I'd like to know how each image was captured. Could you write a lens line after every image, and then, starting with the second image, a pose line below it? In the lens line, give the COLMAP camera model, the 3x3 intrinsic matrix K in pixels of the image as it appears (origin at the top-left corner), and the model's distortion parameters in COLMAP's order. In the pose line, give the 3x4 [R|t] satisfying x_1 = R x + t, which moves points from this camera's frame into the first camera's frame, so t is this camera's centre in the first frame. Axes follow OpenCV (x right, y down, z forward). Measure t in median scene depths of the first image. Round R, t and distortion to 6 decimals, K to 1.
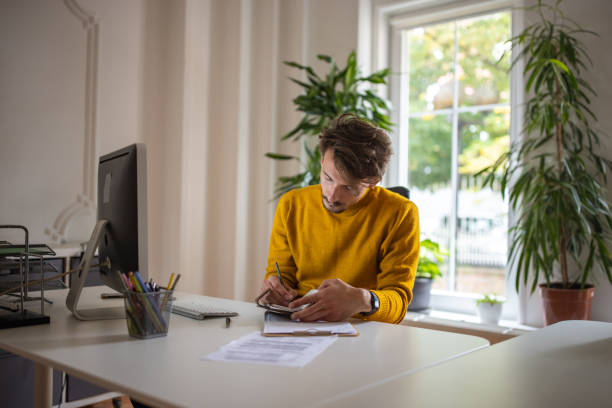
lens RADIAL K [[630.8, 0, 306.0], [0, 630.8, 204.0], [0, 0, 1]] dist [0.002607, 0.001840]
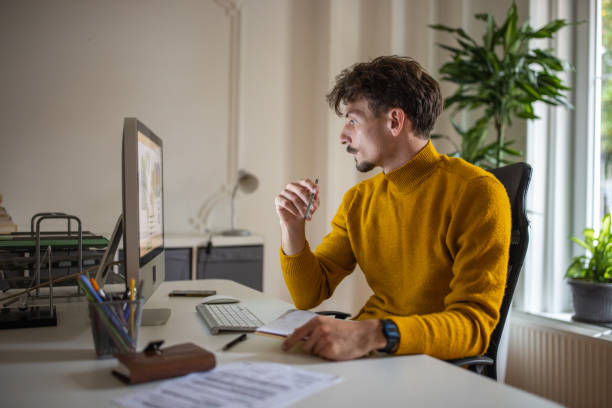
lens RADIAL K [[608.6, 0, 294.9], [0, 608.6, 201.8], [0, 0, 1]] dist [-0.026420, -0.003438]
pose [[0.920494, -0.004771, -0.390727, 0.122268], [0.010682, 0.999859, 0.012956, 0.002471], [0.390610, -0.016099, 0.920415, 0.168003]]
